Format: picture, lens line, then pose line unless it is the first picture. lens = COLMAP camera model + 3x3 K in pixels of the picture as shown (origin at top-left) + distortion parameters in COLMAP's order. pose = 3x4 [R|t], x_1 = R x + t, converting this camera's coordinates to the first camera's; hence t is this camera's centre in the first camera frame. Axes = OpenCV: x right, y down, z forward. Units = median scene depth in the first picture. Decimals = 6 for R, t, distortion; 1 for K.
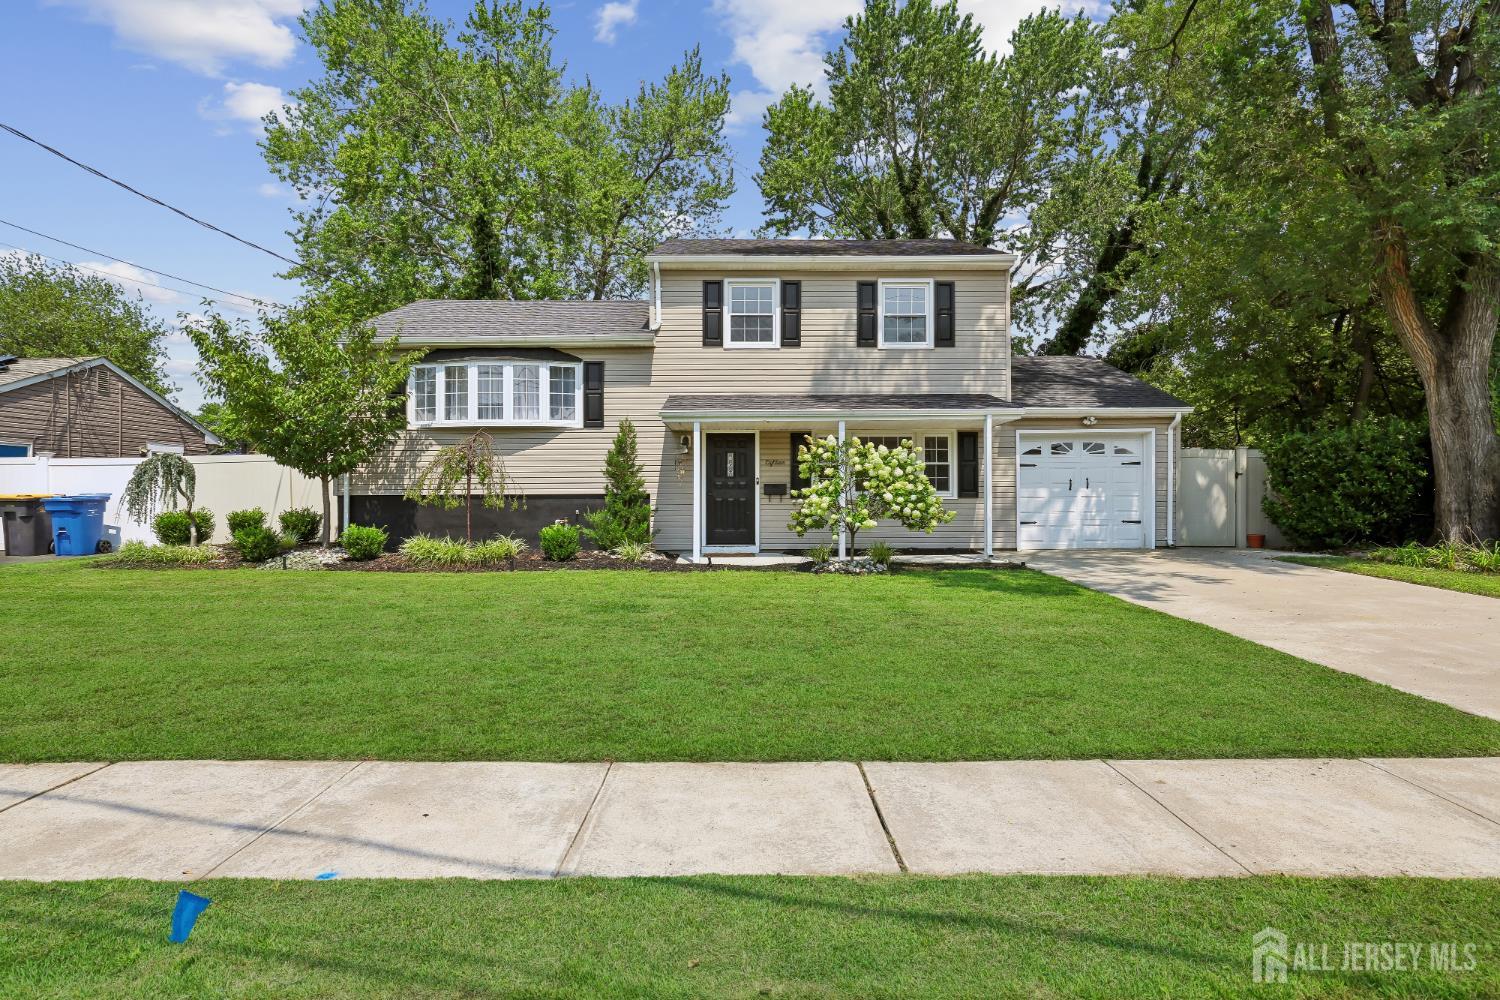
lens RADIAL K [[753.5, 0, 748.7], [0, 753.5, 506.1], [0, 0, 1]] dist [-0.032649, -0.000476]
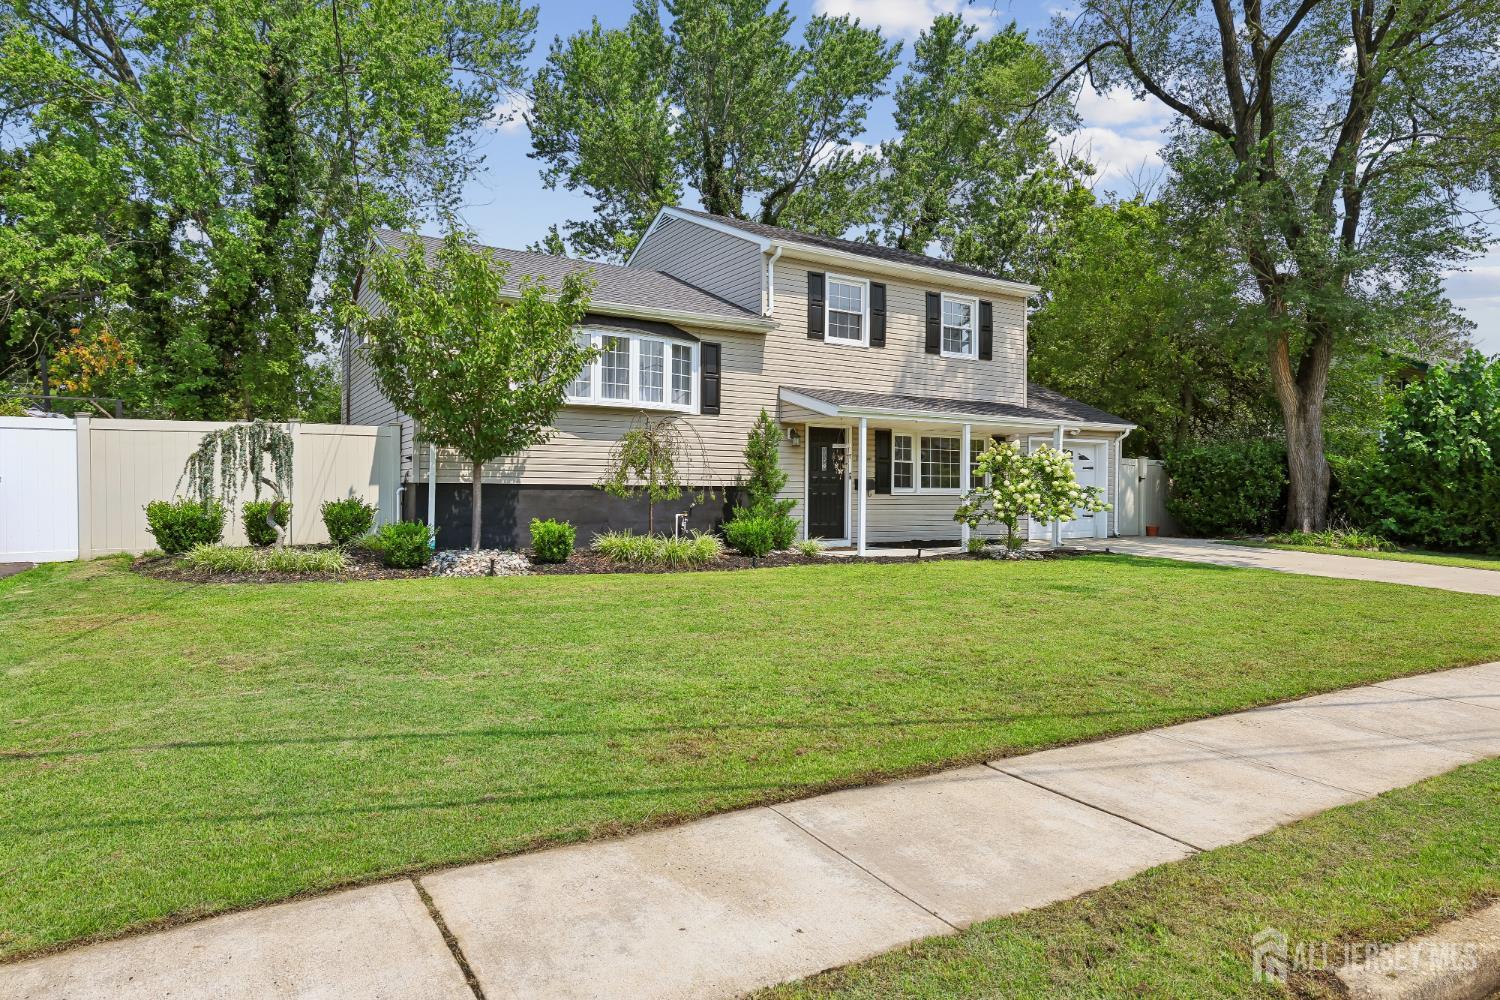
lens RADIAL K [[962.2, 0, 750.7], [0, 962.2, 498.0], [0, 0, 1]] dist [0.005888, 0.000598]
pose [[0.843309, 0.009776, 0.537341, -0.800724], [-0.007623, 0.999952, -0.006230, 0.005240], [-0.537376, 0.001158, 0.843342, -0.023331]]
